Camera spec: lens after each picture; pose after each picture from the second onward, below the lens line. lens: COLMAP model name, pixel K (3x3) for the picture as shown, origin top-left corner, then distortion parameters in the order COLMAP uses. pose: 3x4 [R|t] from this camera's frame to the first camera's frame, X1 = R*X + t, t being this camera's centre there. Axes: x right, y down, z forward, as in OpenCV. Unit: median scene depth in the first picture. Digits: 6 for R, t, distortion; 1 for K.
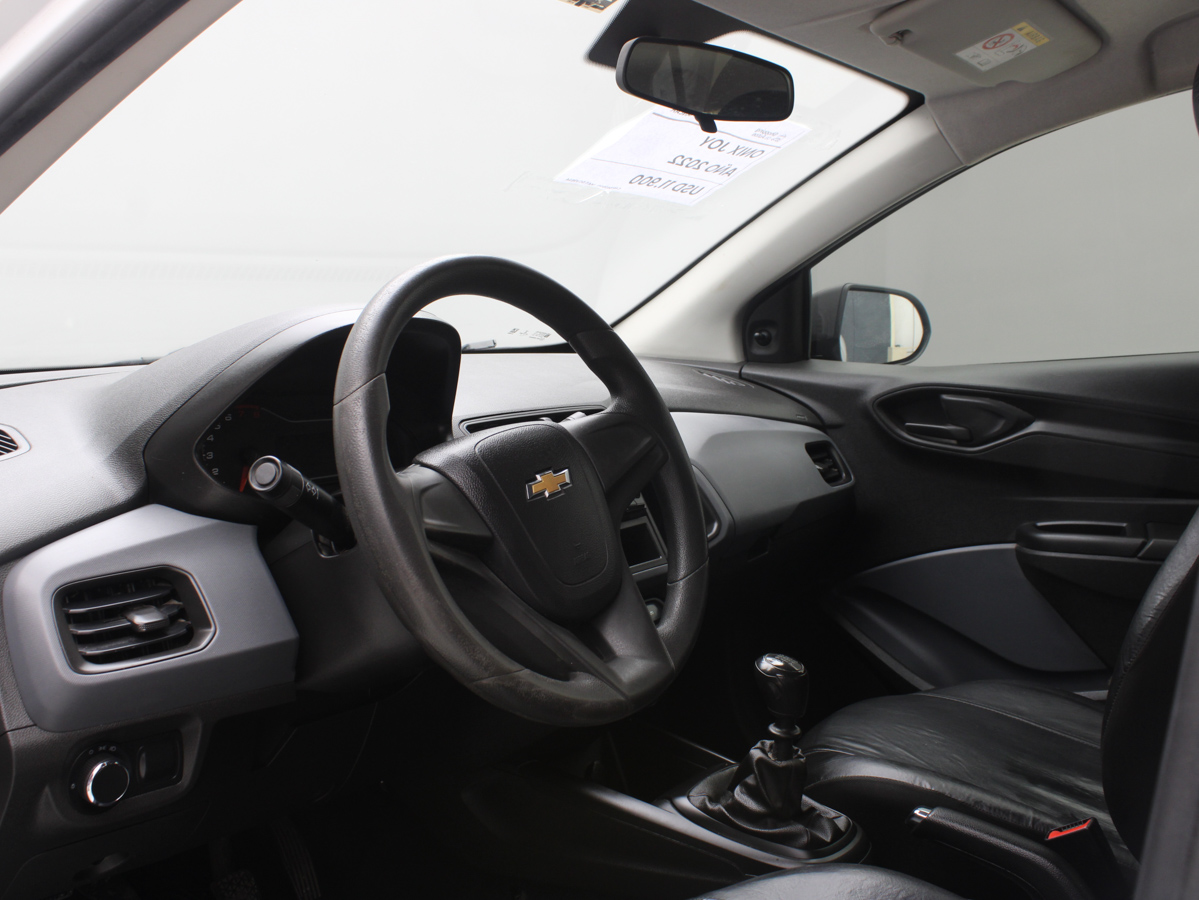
lens RADIAL K [[1096.0, 0, 599.5], [0, 1096.0, 450.0], [0, 0, 1]] dist [-0.105972, 0.017025]
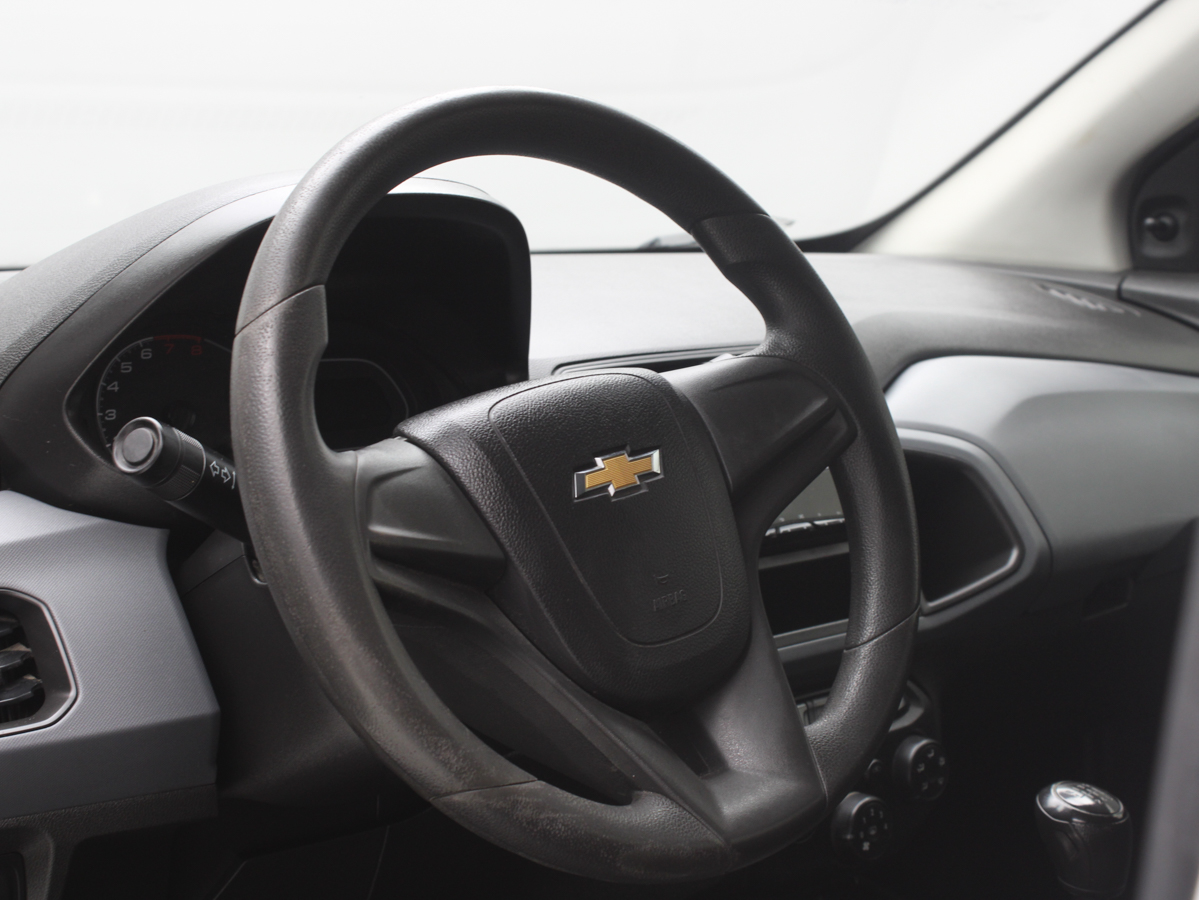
lens RADIAL K [[1848.0, 0, 599.5], [0, 1848.0, 450.0], [0, 0, 1]] dist [0.000187, -0.053085]
pose [[0.982136, 0.023454, -0.186706, 0.122766], [-0.020098, 0.999601, 0.019849, -0.001479], [0.187097, -0.015742, 0.982215, 0.009336]]
